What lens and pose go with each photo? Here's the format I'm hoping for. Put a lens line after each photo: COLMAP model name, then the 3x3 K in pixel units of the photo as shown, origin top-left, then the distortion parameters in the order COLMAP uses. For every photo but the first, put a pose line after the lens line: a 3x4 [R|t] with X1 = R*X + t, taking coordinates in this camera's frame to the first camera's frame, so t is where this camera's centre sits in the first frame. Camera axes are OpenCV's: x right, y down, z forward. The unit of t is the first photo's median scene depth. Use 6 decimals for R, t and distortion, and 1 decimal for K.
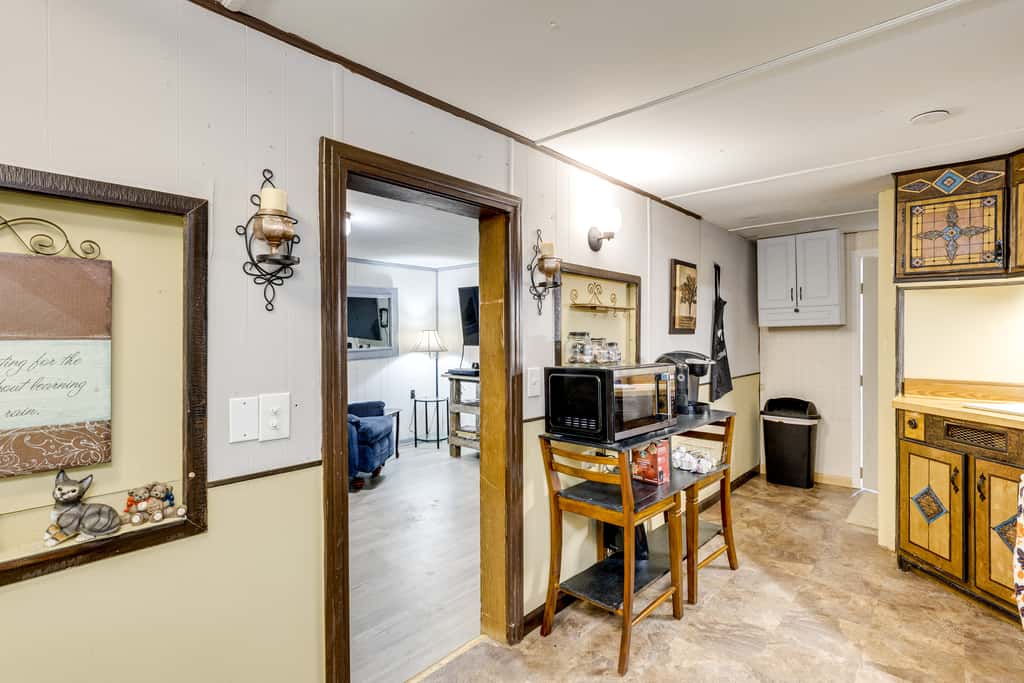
lens RADIAL K [[496.6, 0, 518.0], [0, 496.6, 338.3], [0, 0, 1]] dist [-0.000901, 0.001574]
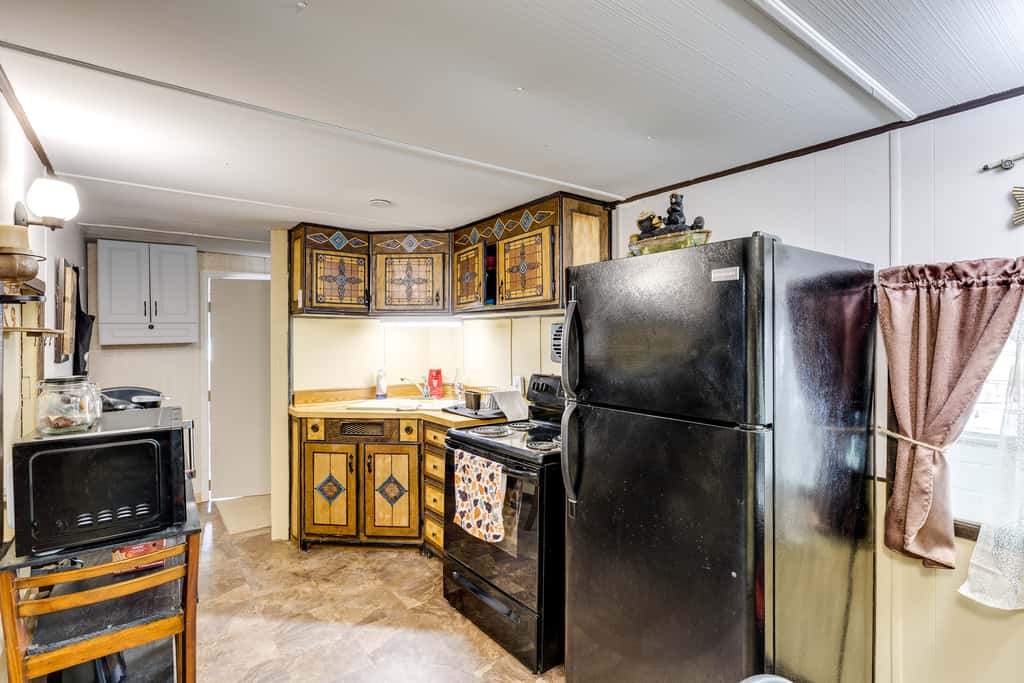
lens RADIAL K [[496.6, 0, 519.3], [0, 496.6, 336.2], [0, 0, 1]] dist [-0.000901, 0.001574]
pose [[0.191548, 0.003854, 0.981476, -0.336070], [0.008701, 0.999946, -0.005624, -0.046842], [-0.981445, 0.009617, 0.191504, 0.269472]]
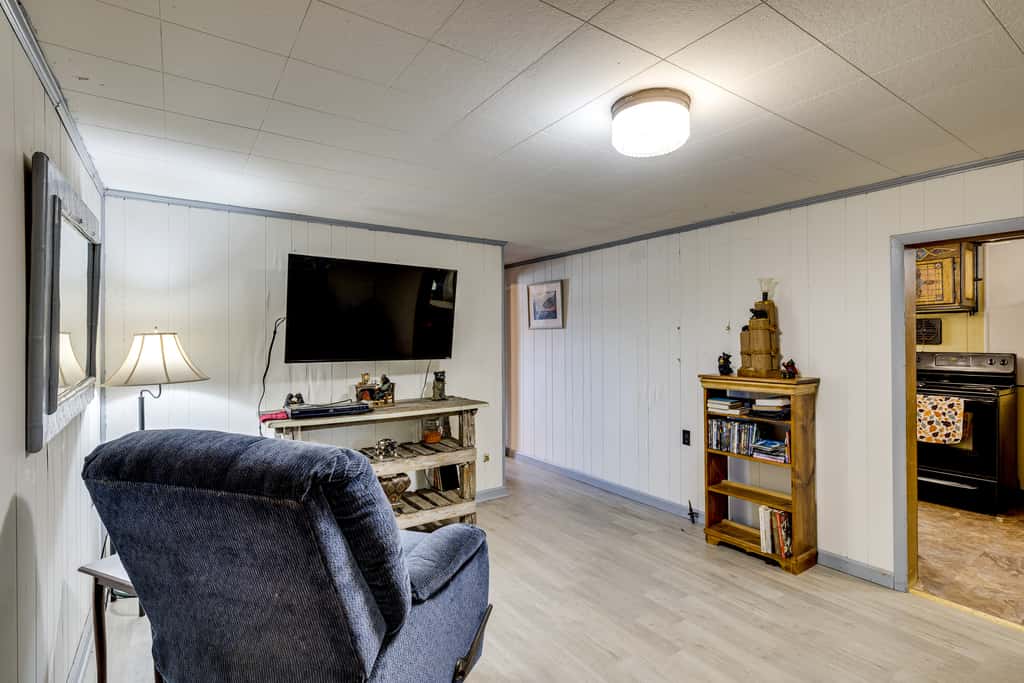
lens RADIAL K [[496.6, 0, 513.5], [0, 496.6, 338.1], [0, 0, 1]] dist [-0.000901, 0.001574]
pose [[0.243892, 0.006943, 0.969777, -1.697381], [0.009899, 0.999904, -0.009648, 0.007493], [-0.969752, 0.011953, 0.243800, 1.913257]]
